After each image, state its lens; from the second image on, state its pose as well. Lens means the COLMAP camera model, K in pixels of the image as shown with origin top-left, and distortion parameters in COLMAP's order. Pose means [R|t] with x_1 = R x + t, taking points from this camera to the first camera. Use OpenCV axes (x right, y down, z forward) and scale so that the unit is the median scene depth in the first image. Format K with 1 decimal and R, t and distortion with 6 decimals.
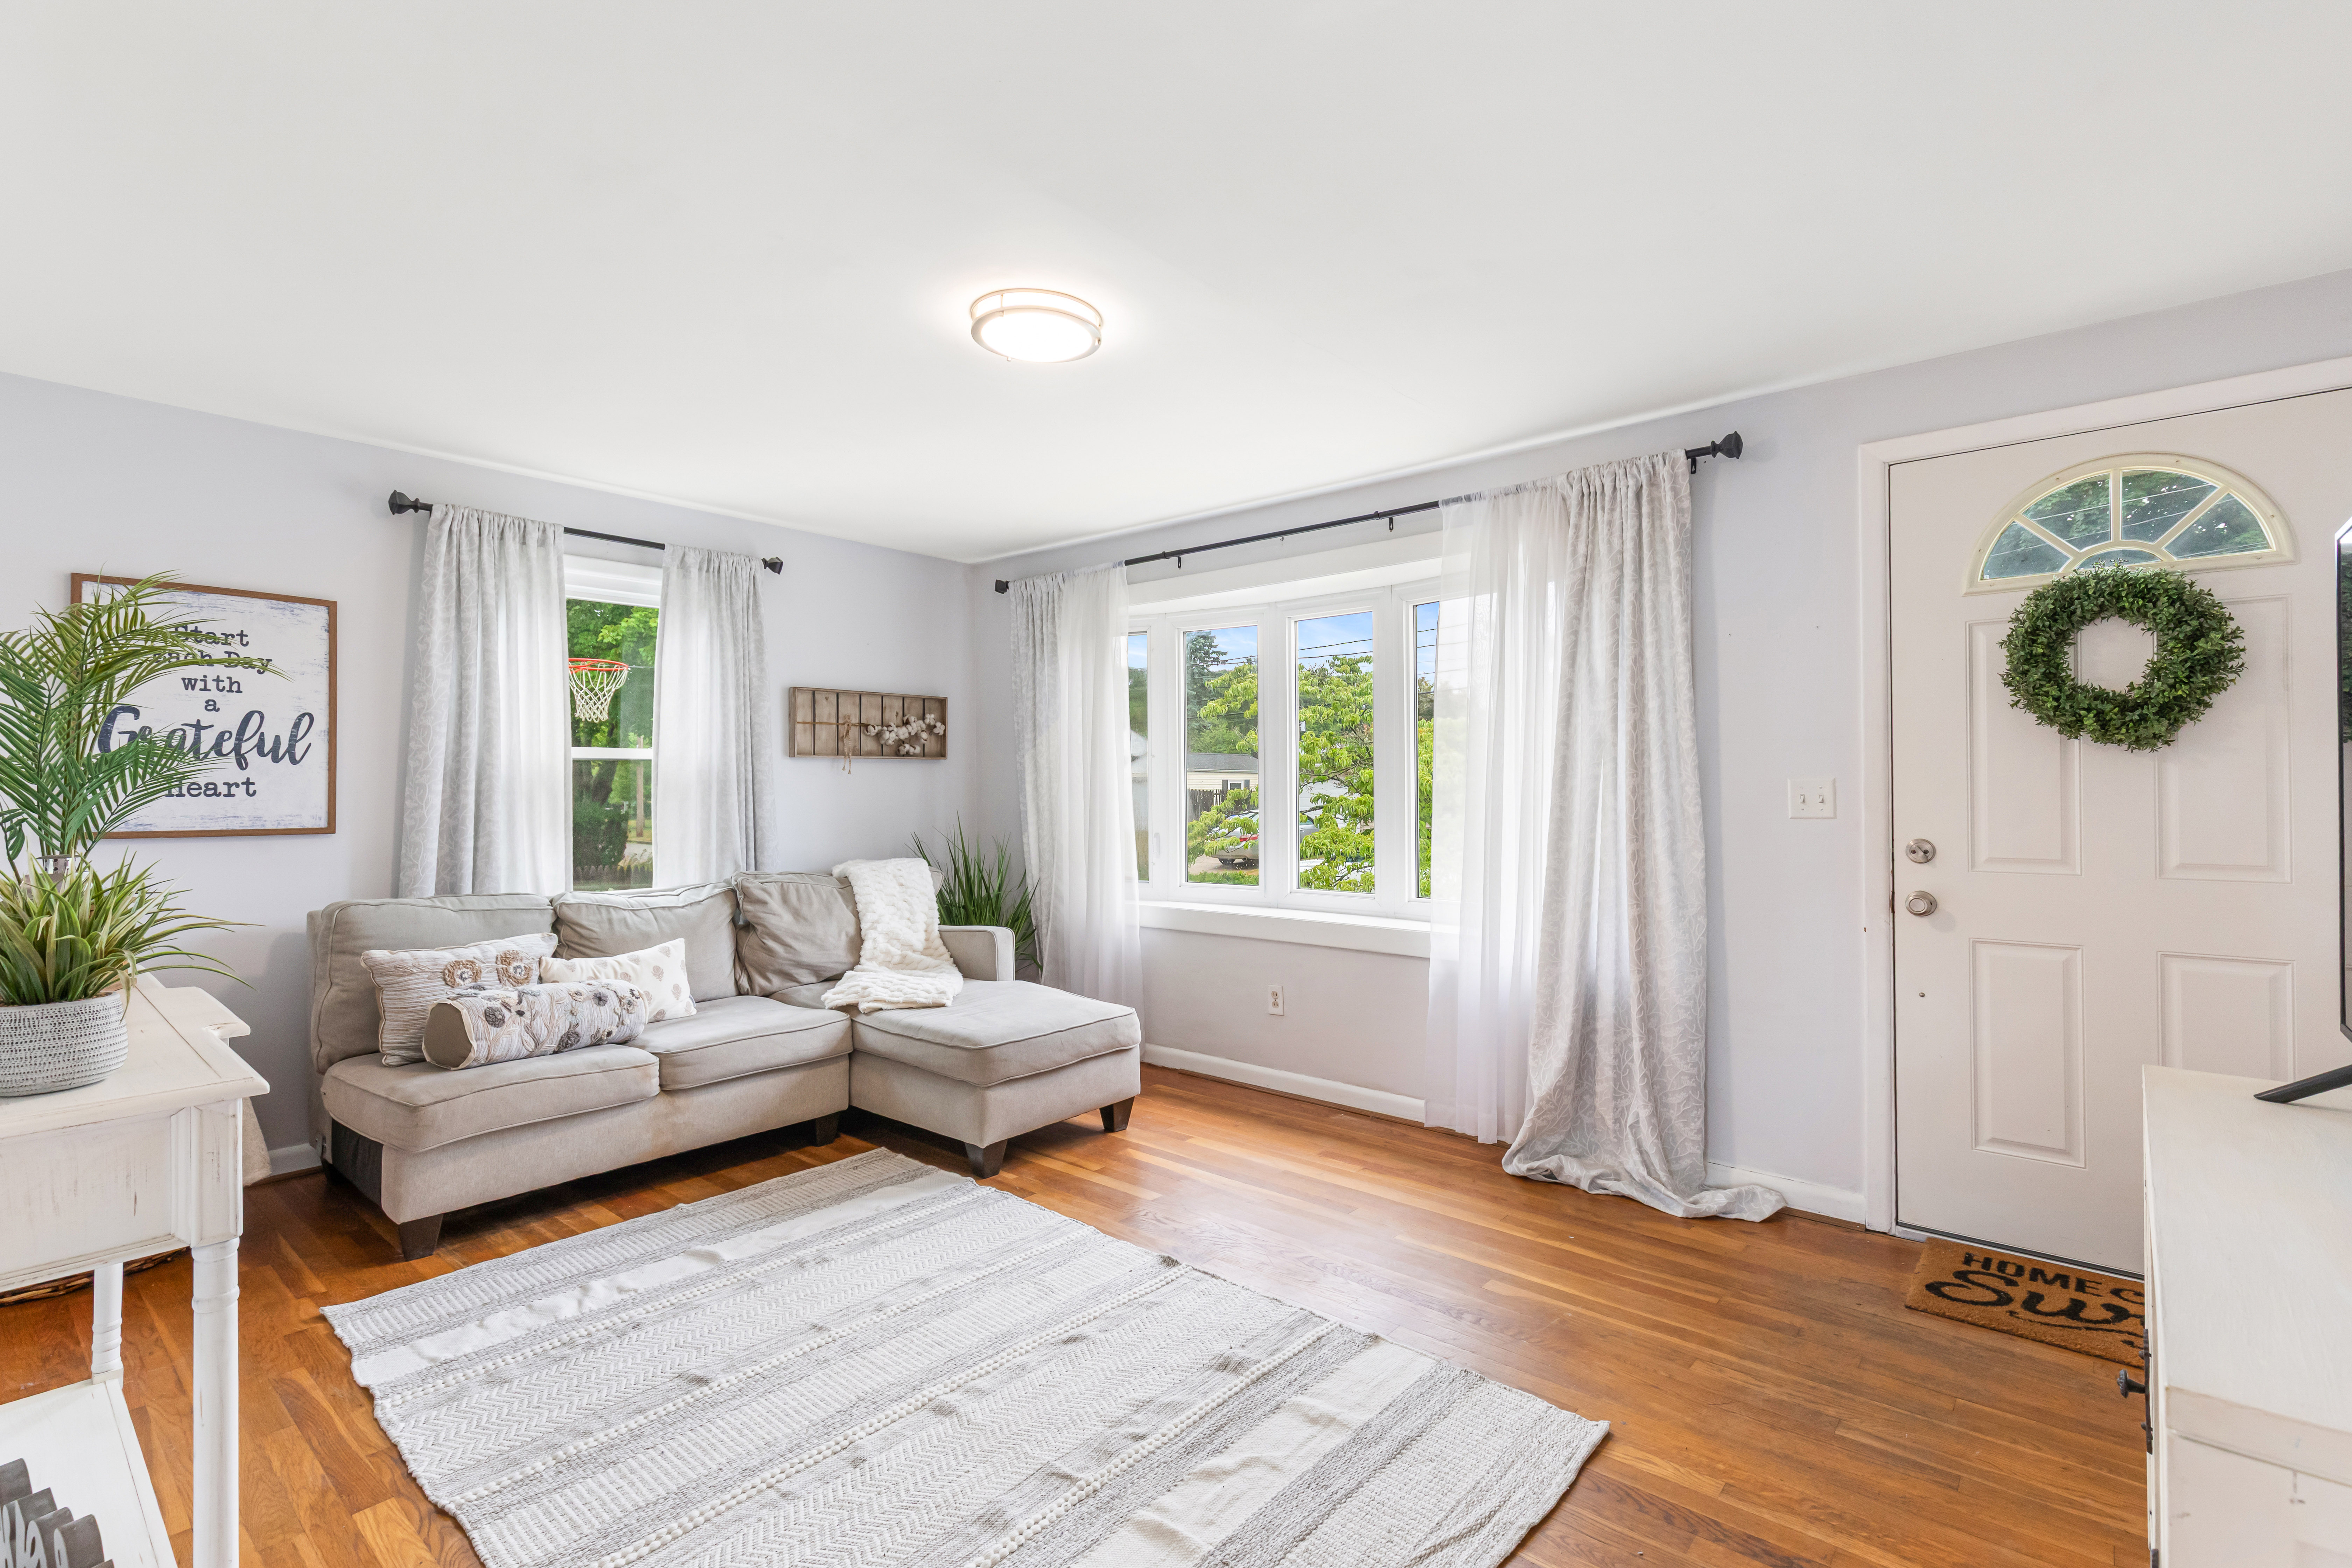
lens RADIAL K [[1070.7, 0, 1184.0], [0, 1070.7, 780.5], [0, 0, 1]] dist [0.009254, -0.002913]
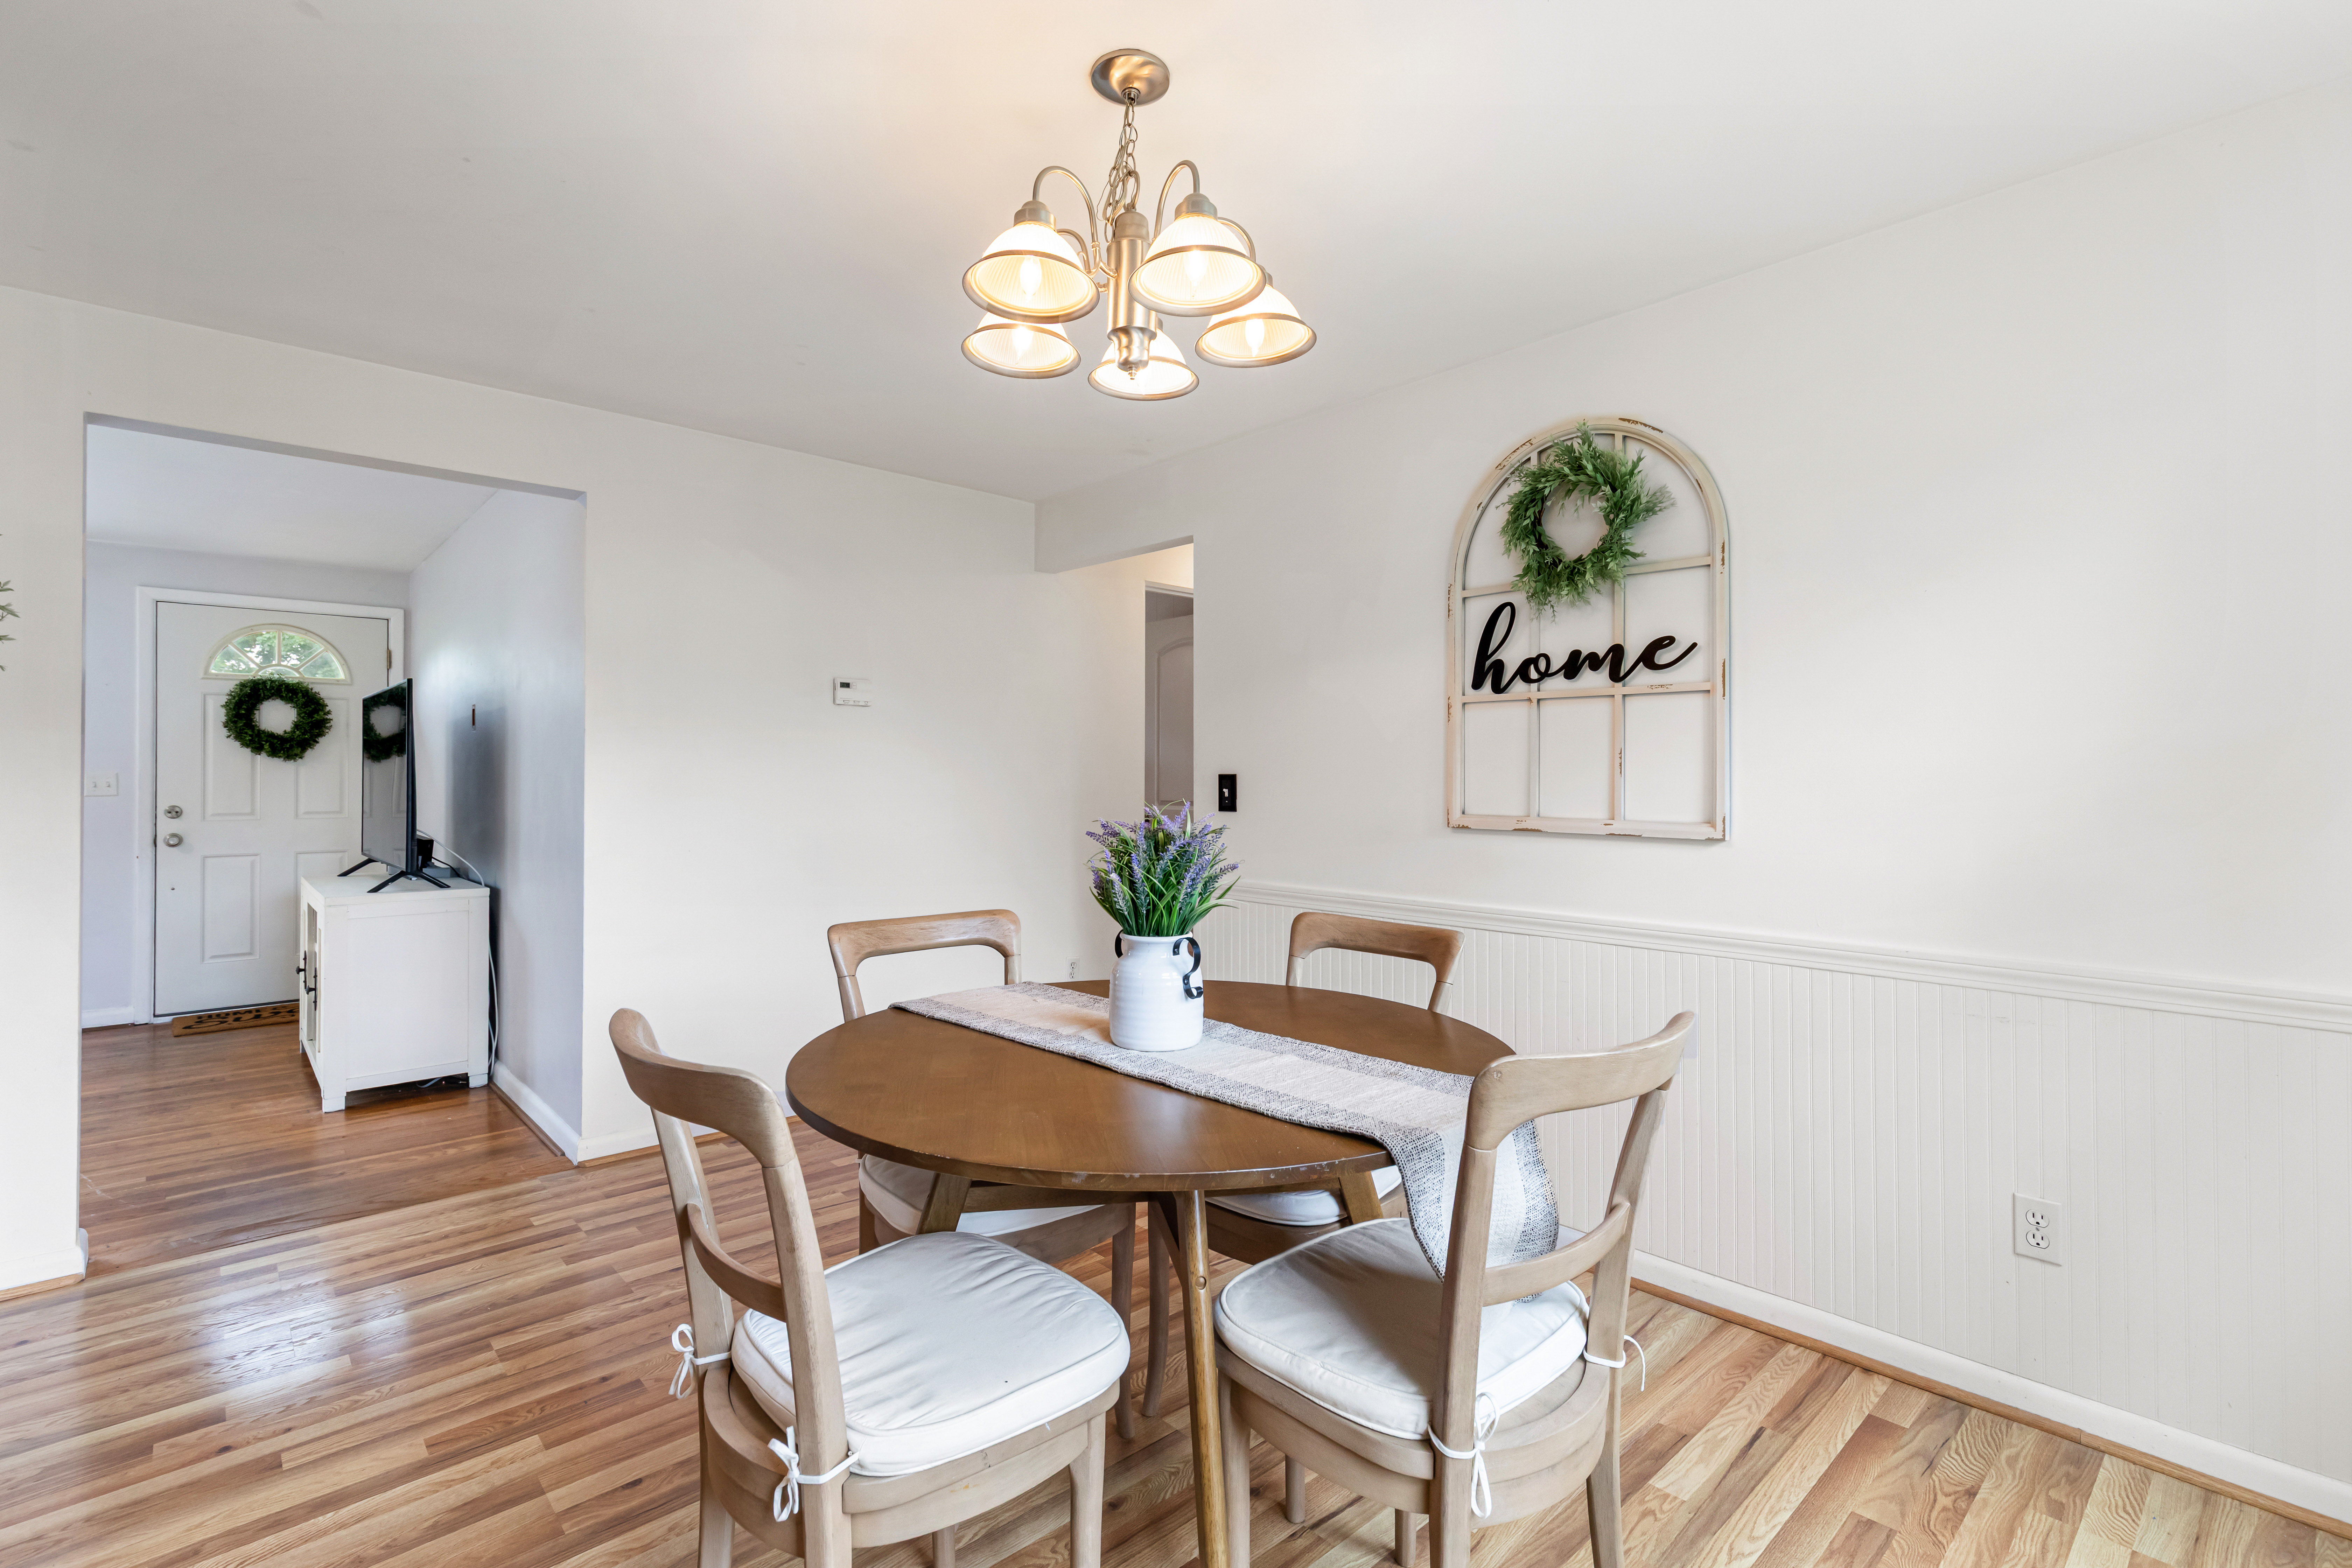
lens RADIAL K [[1070.7, 0, 1178.2], [0, 1070.7, 768.3], [0, 0, 1]] dist [0.009254, -0.002913]
pose [[0.117533, 0.011810, 0.992999, -0.866647], [-0.007925, 0.999909, -0.010954, -0.002710], [-0.993037, -0.006582, 0.117616, -0.852866]]
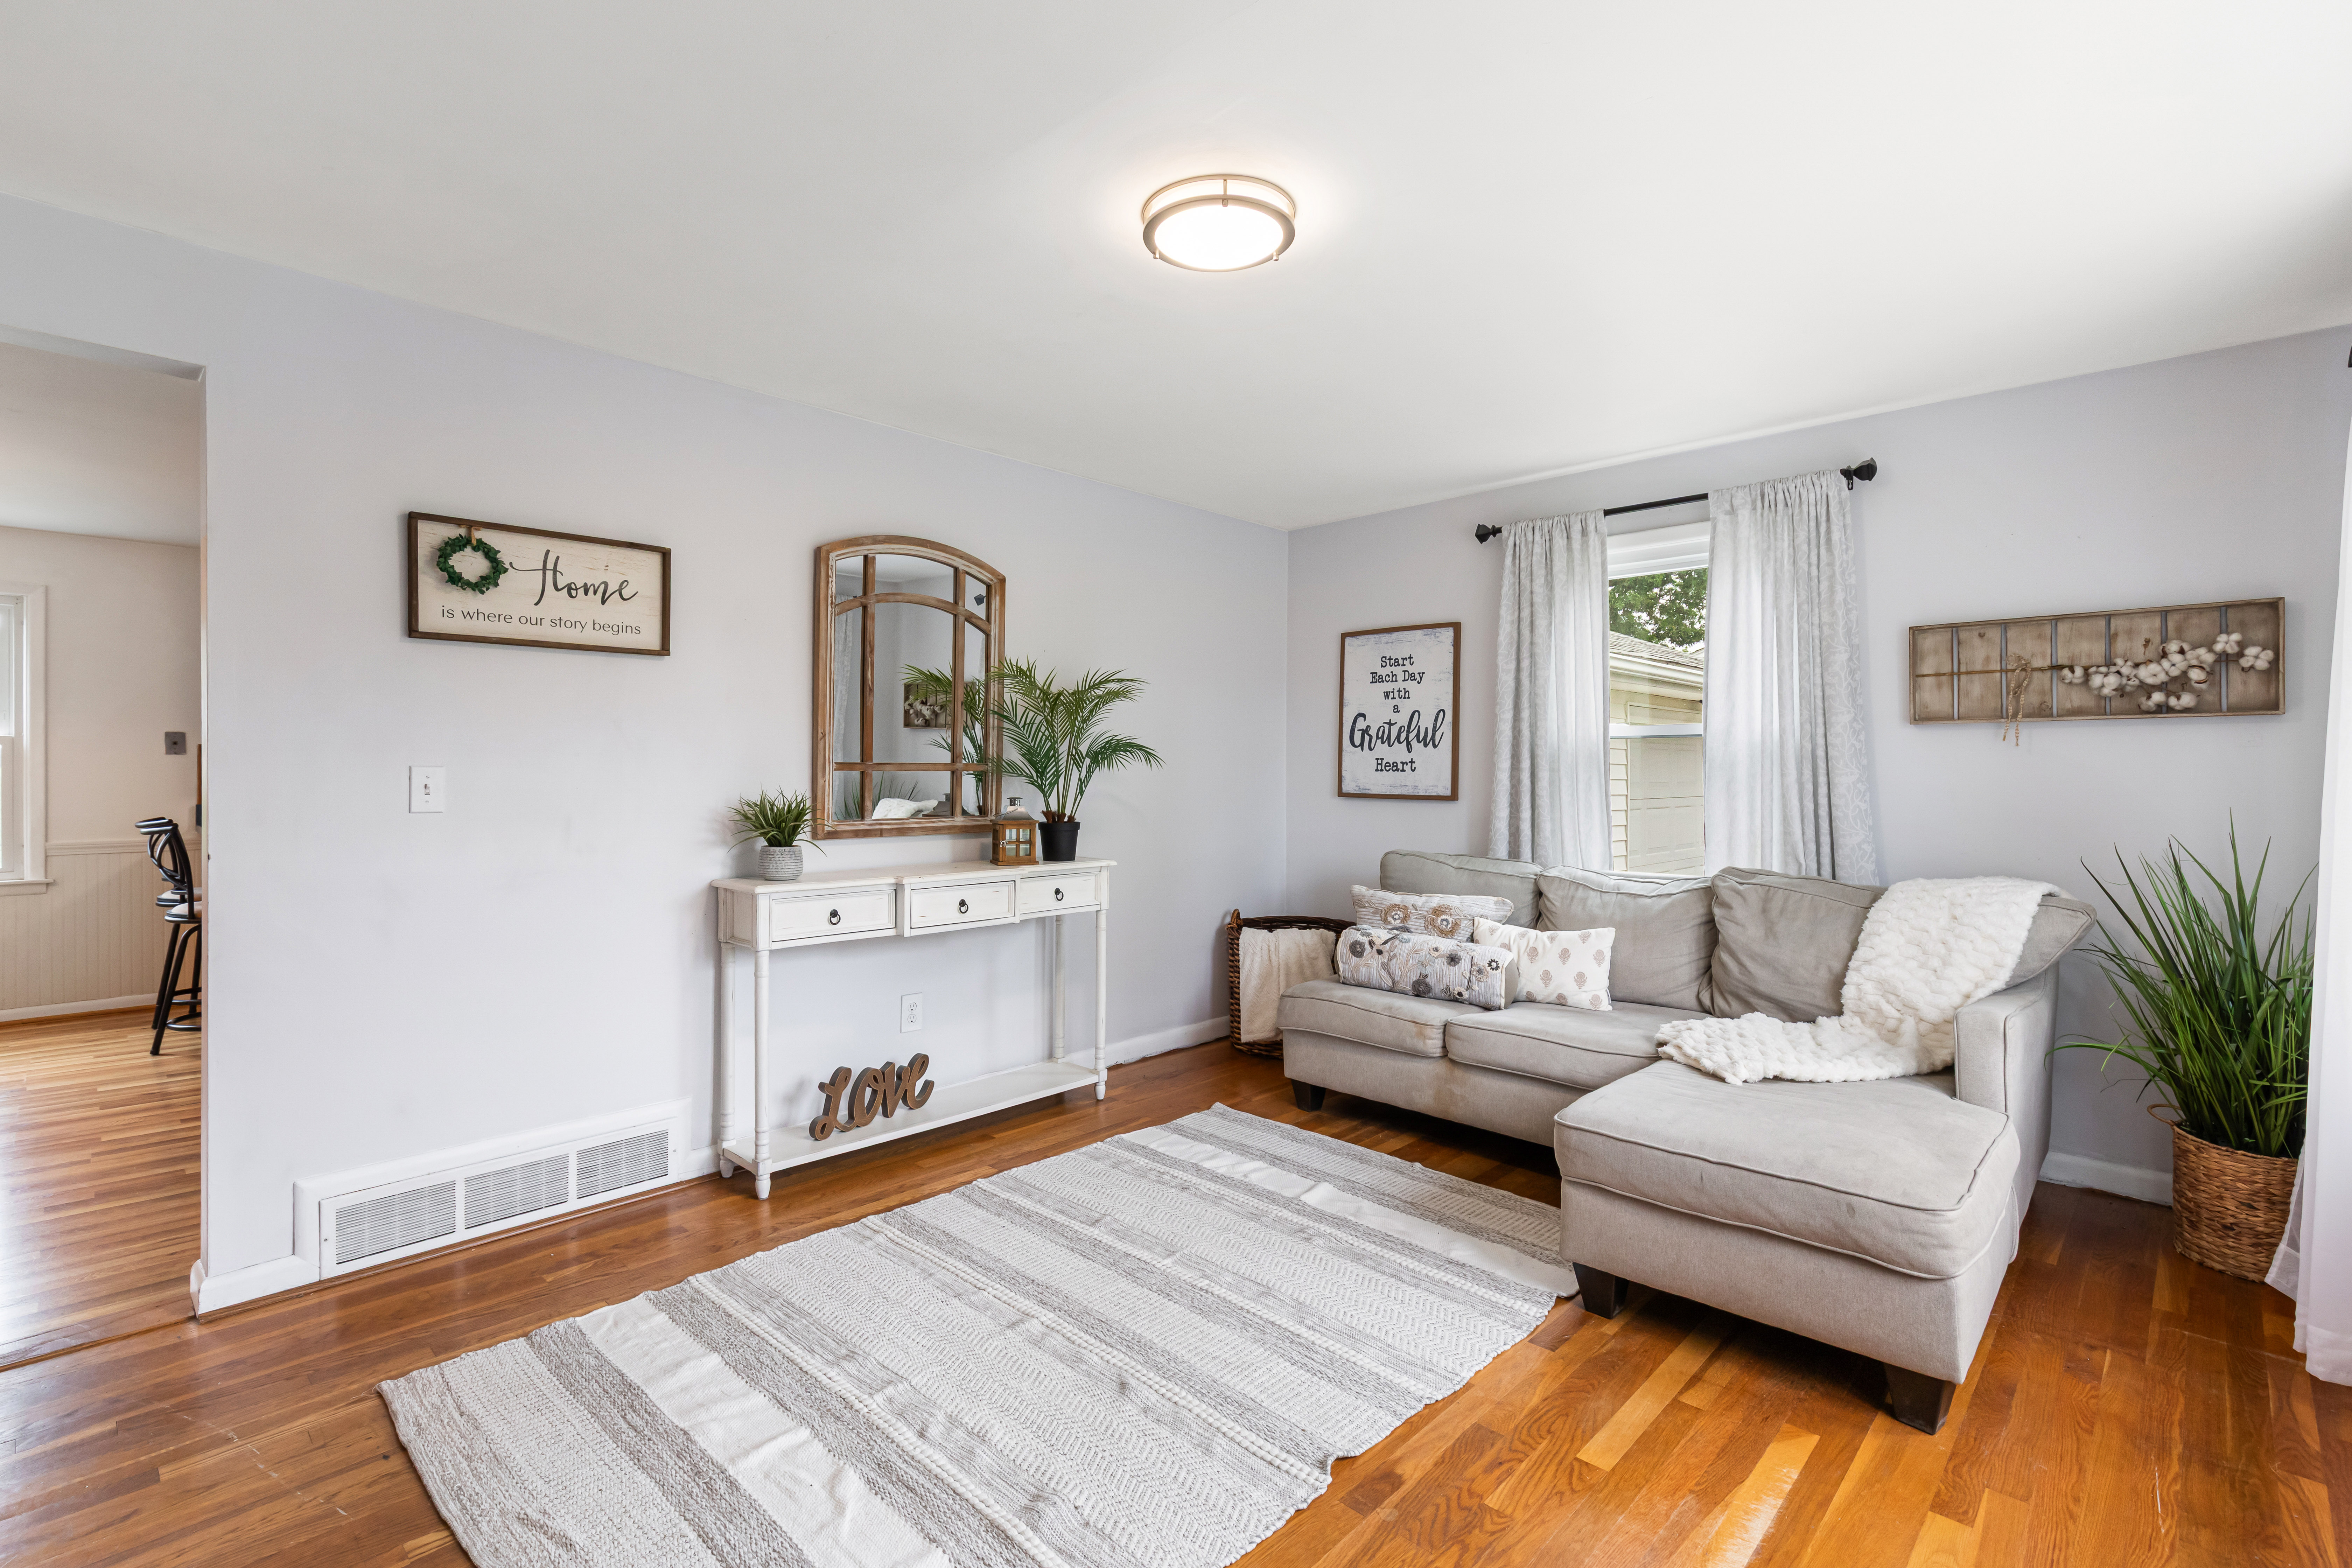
lens RADIAL K [[1070.7, 0, 1178.1], [0, 1070.7, 769.8], [0, 0, 1]] dist [0.009254, -0.002913]
pose [[-0.054886, 0.006496, -0.998471, 0.571523], [0.006222, 0.999962, 0.006163, 0.002235], [0.998473, -0.005874, -0.054925, 0.802953]]
